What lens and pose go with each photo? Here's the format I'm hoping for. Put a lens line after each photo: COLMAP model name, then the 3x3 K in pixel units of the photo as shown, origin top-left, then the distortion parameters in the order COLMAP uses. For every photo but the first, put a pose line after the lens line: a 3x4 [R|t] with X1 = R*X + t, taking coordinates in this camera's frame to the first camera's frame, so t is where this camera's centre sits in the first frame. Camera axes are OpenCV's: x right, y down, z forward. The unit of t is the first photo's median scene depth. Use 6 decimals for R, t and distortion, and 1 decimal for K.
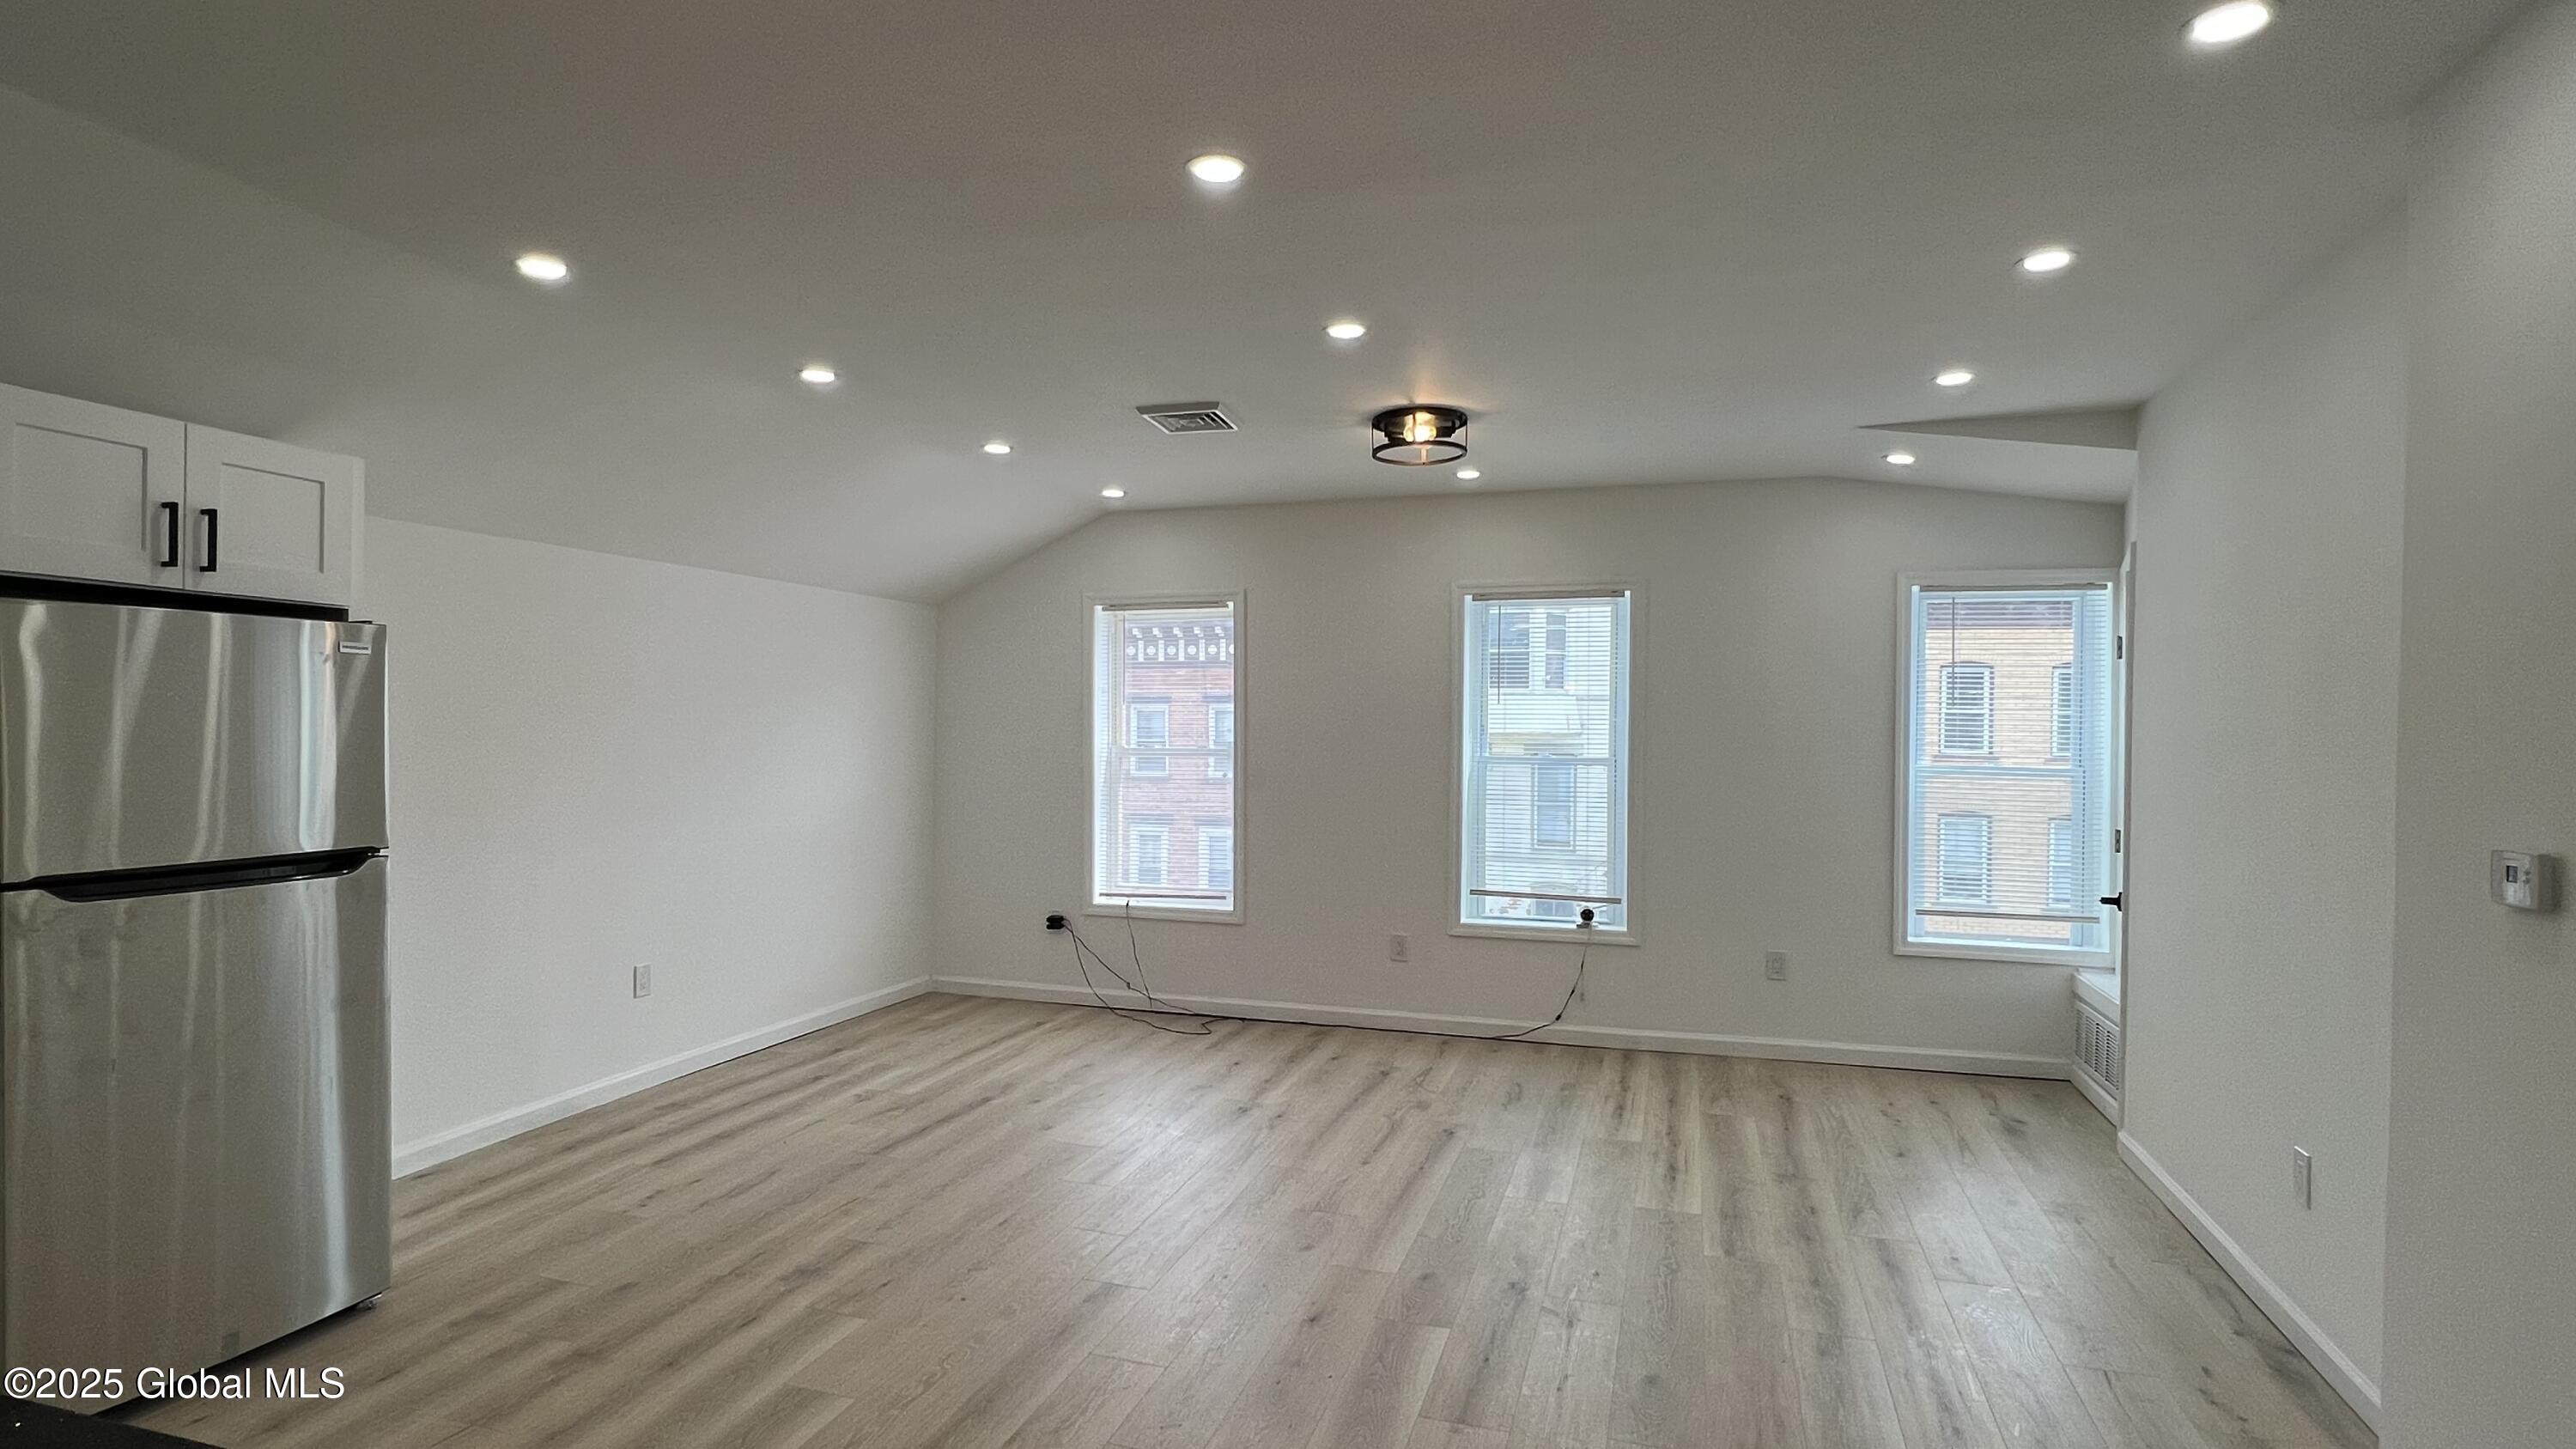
lens RADIAL K [[1239.1, 0, 1284.6], [0, 1239.1, 726.9], [0, 0, 1]] dist [0.001204, 0.000165]
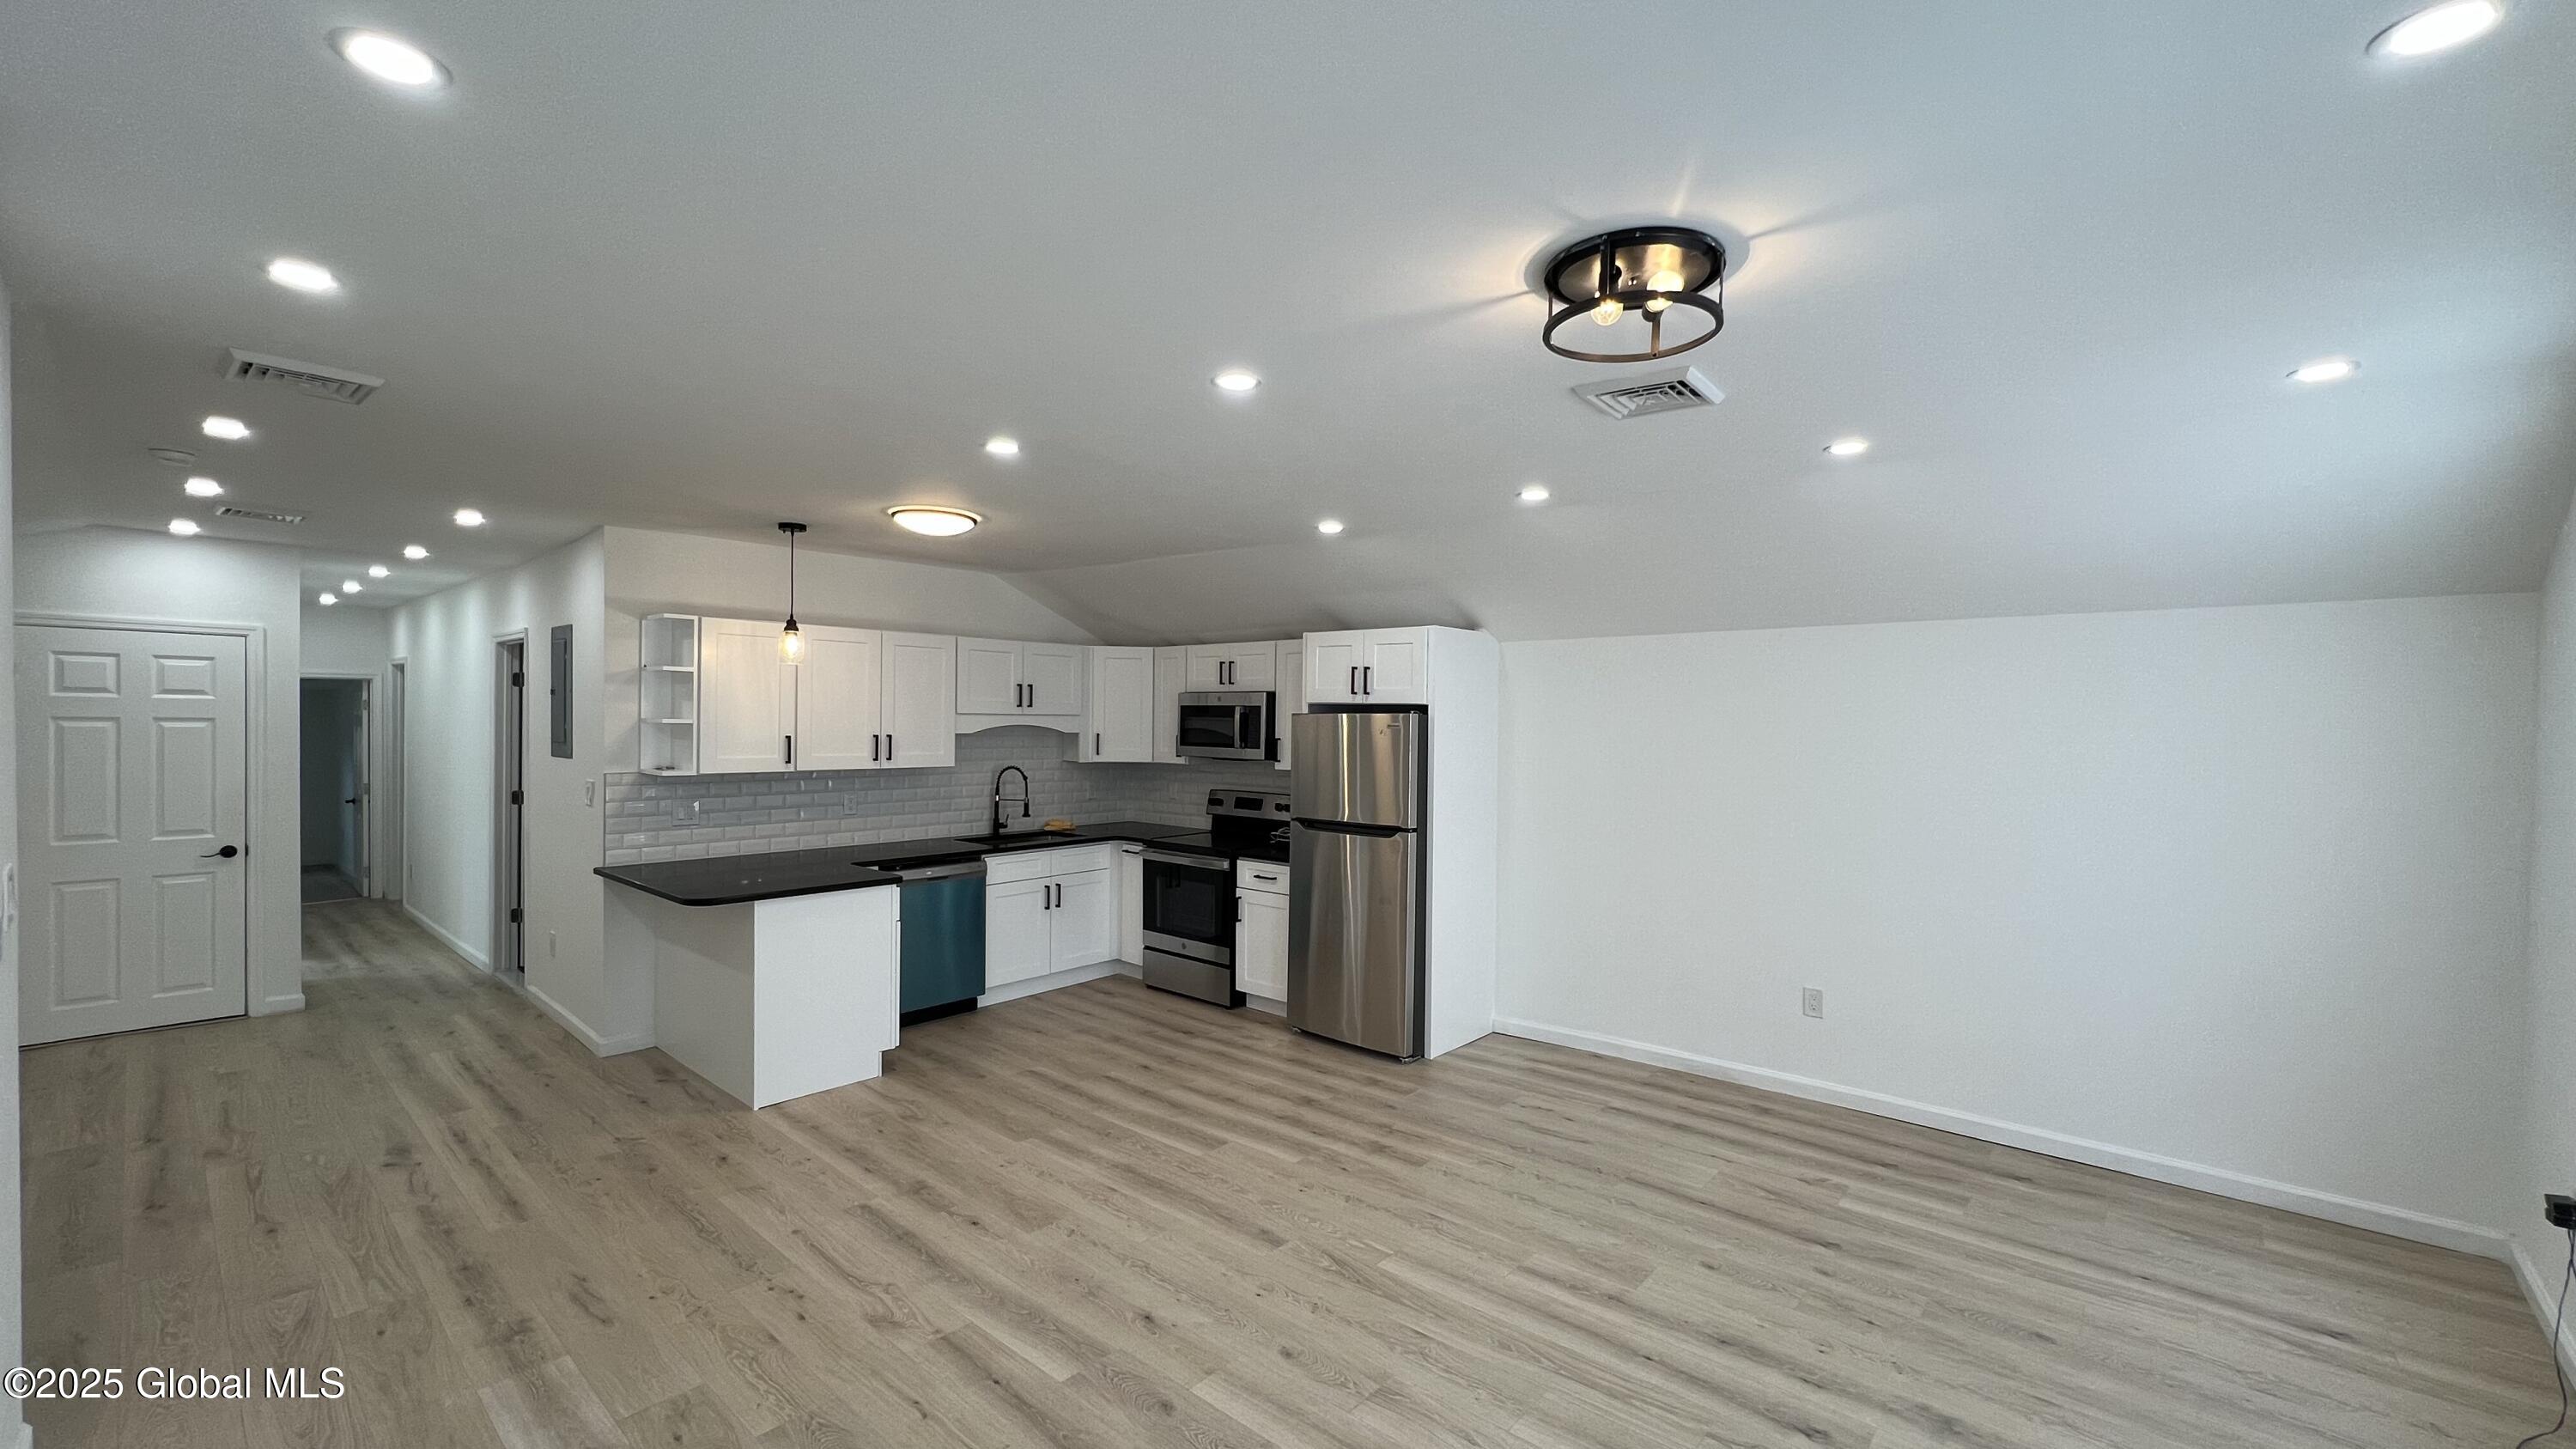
lens RADIAL K [[1021.2, 0, 1283.8], [0, 1021.2, 732.7], [0, 0, 1]] dist [-0.000677, 0.000491]
pose [[-0.388023, -0.001000, -0.921649, 0.624793], [-0.015453, 0.999866, 0.005421, -0.043560], [0.921520, 0.016345, -0.387986, 1.106543]]
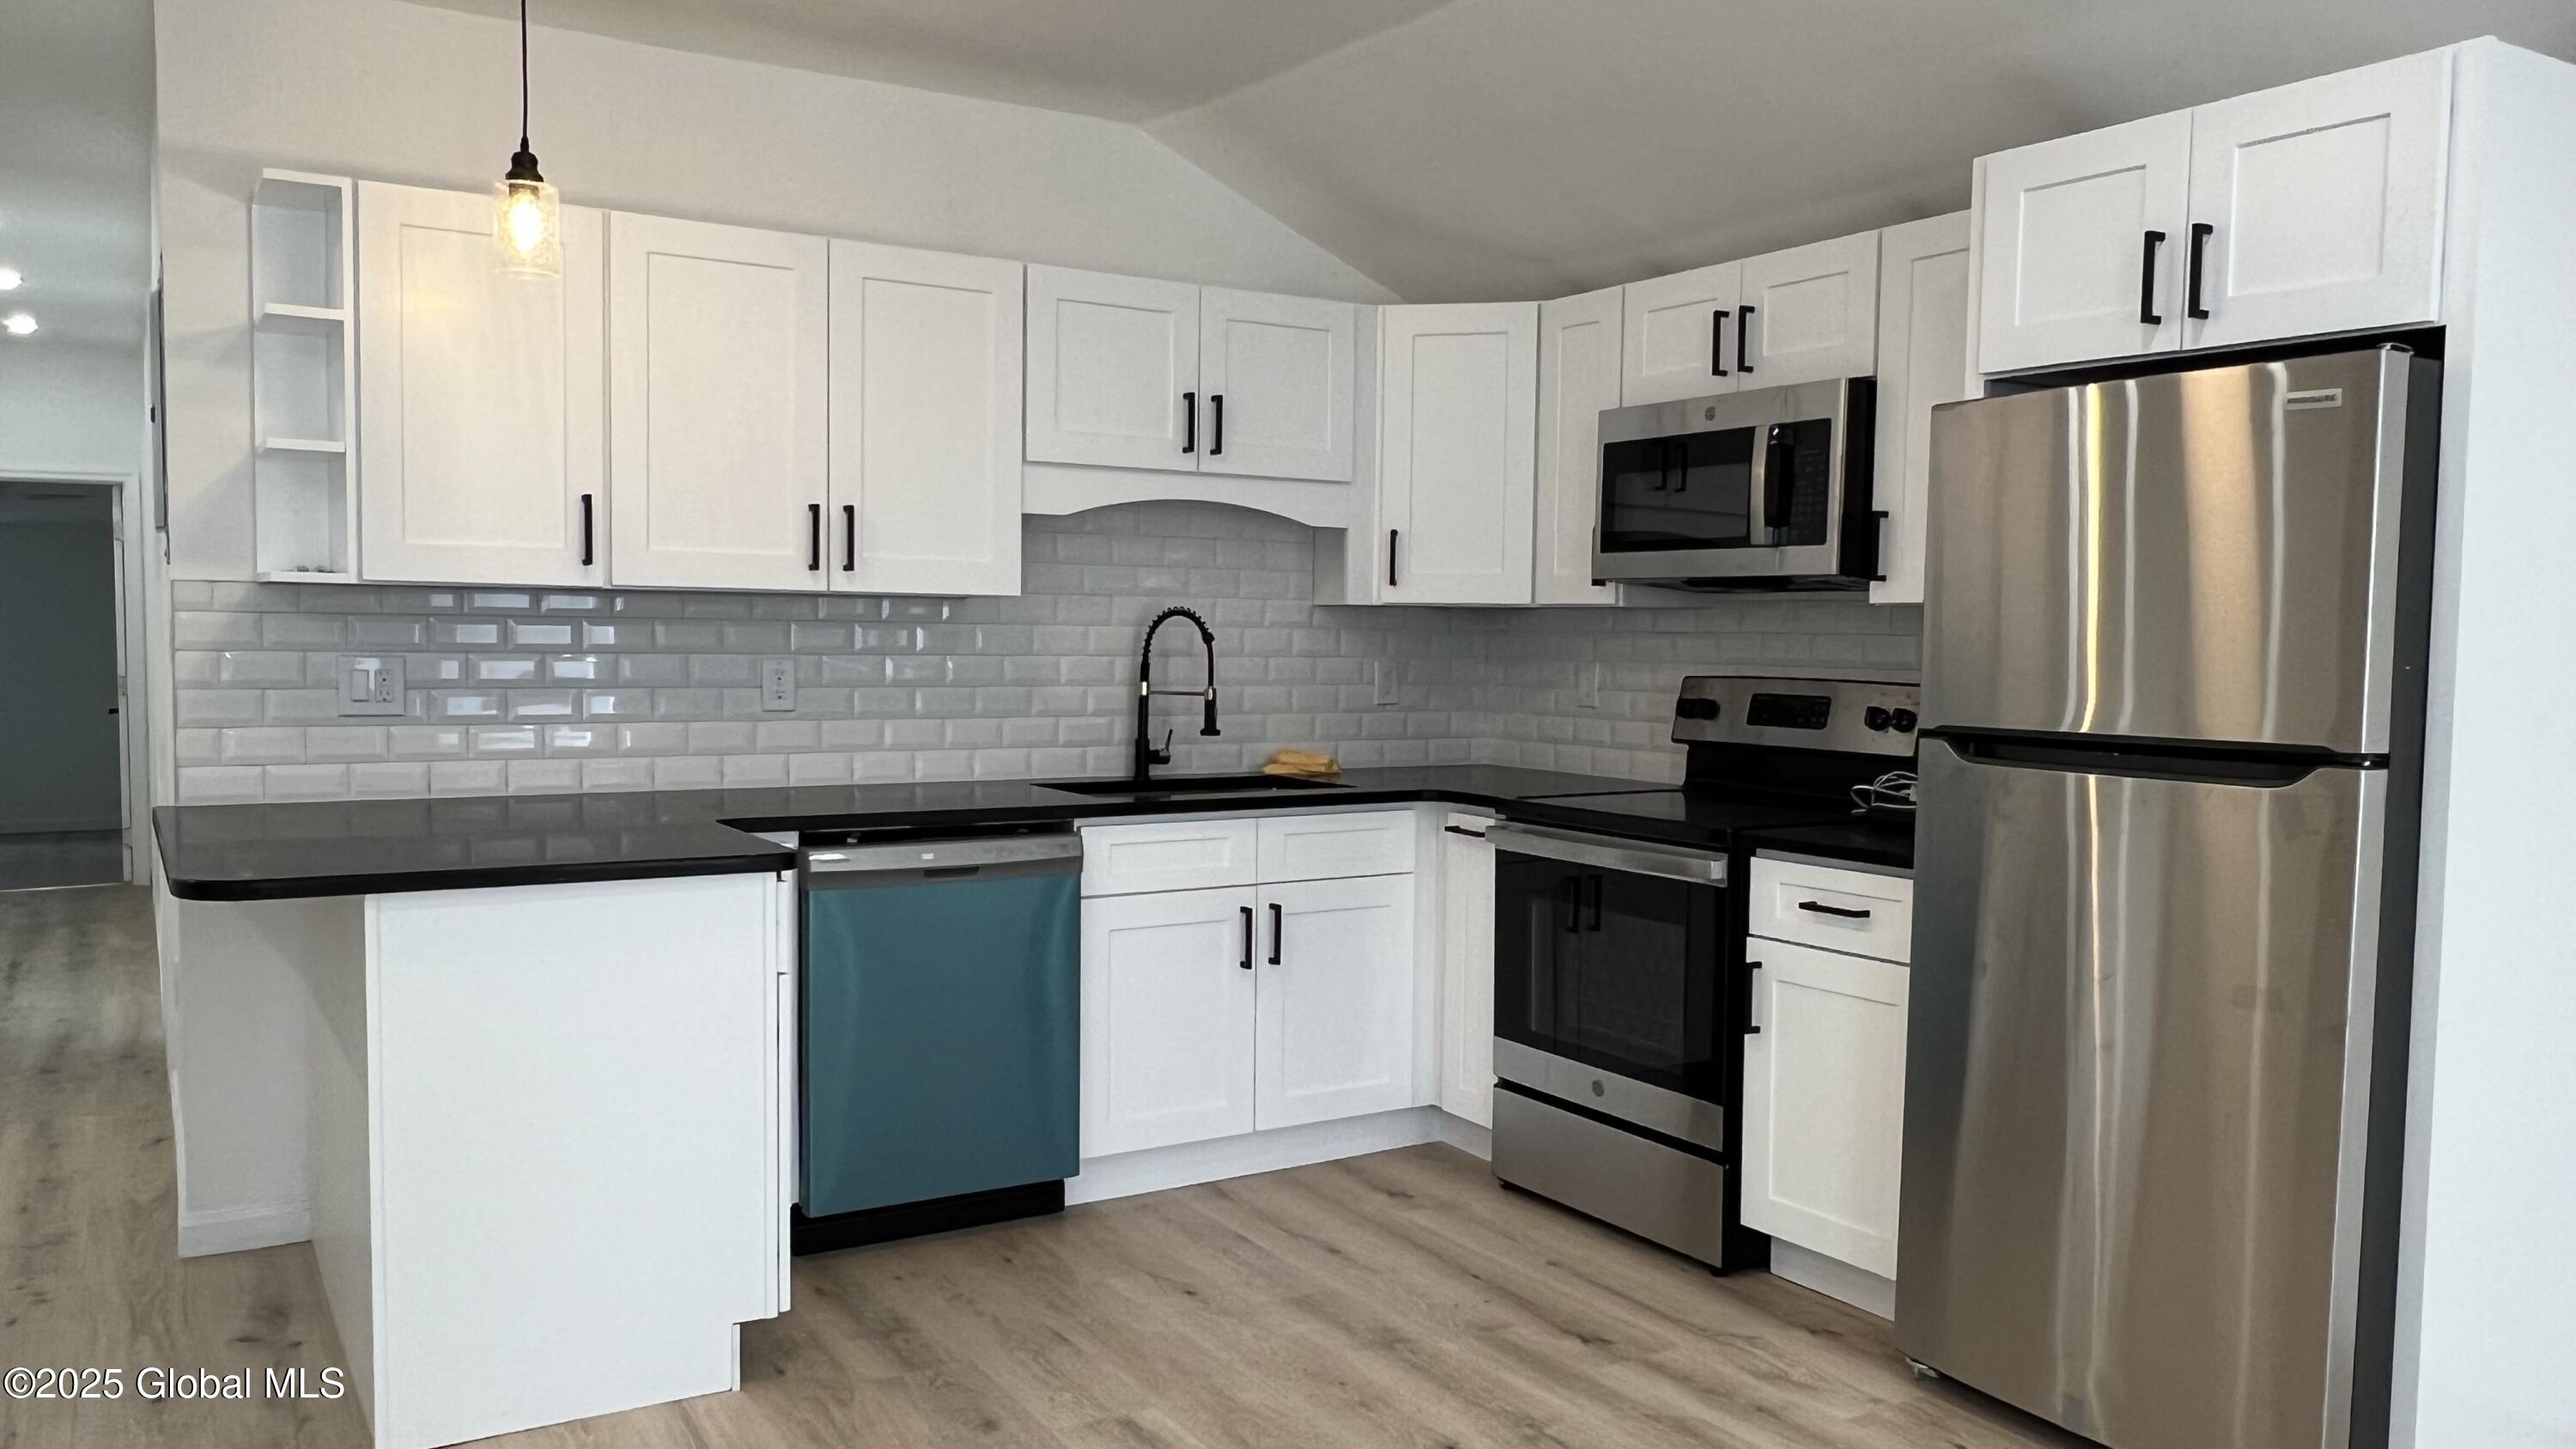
lens RADIAL K [[1896.9, 0, 1272.8], [0, 1896.9, 745.6], [0, 0, 1]] dist [0.003172, -0.000044]
pose [[-0.647152, 0.029064, -0.761807, 0.182552], [-0.019616, 0.998307, 0.054750, 0.043978], [0.762109, 0.050376, -0.645487, 0.909350]]
